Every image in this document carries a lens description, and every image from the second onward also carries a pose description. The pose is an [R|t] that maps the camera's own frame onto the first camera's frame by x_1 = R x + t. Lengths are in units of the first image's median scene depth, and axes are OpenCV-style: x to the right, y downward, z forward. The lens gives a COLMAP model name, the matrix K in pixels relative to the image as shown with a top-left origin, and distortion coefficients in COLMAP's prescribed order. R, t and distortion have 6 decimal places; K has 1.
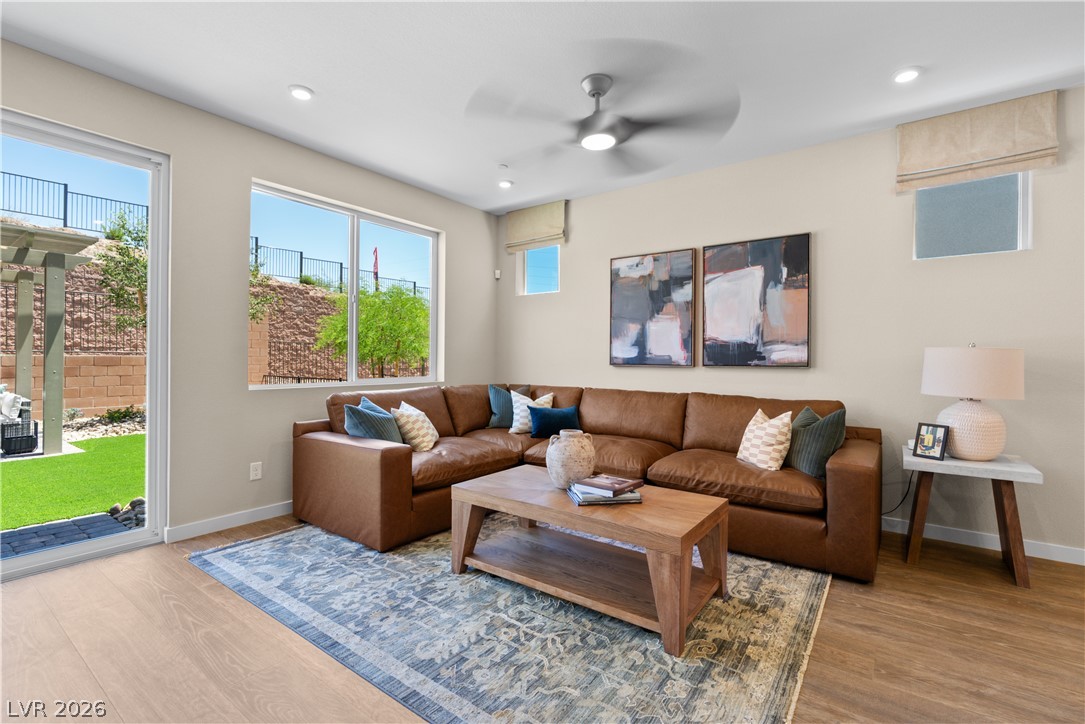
lens RADIAL K [[490.5, 0, 542.5], [0, 490.5, 362.0], [0, 0, 1]] dist [0.001403, 0.000365]
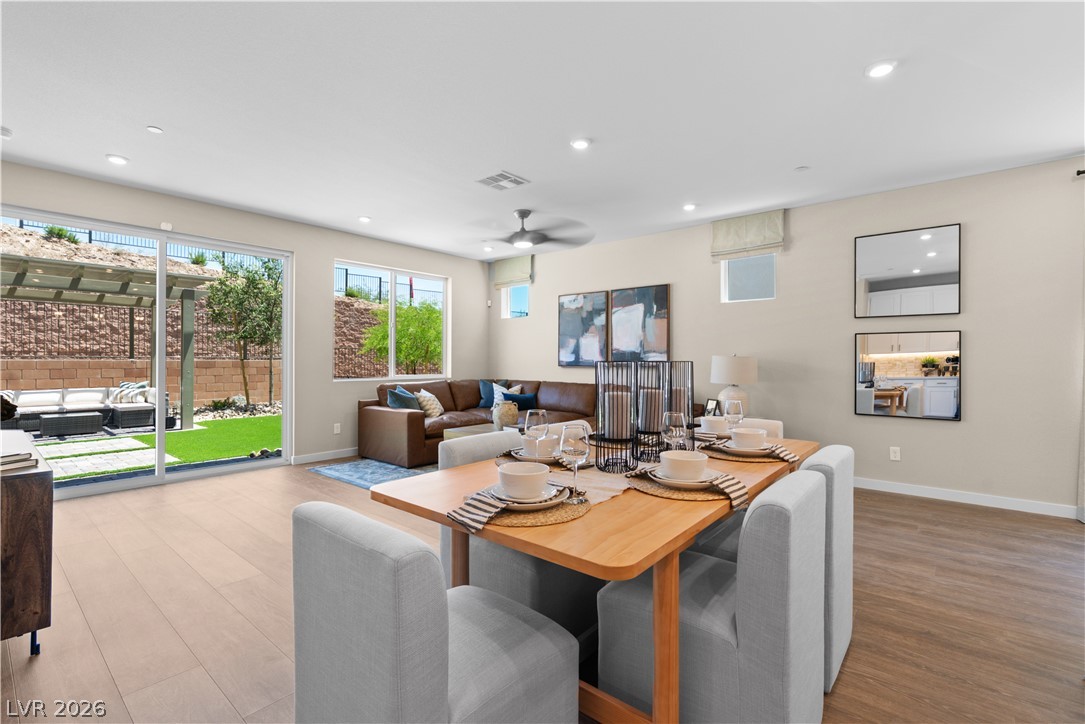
lens RADIAL K [[486.2, 0, 542.5], [0, 486.2, 362.0], [0, 0, 1]] dist [-0.000115, -0.000055]
pose [[0.997888, -0.004206, -0.064821, 0.200364], [0.004077, 0.999989, -0.002126, -0.003765], [0.064829, 0.001858, 0.997895, -0.535017]]
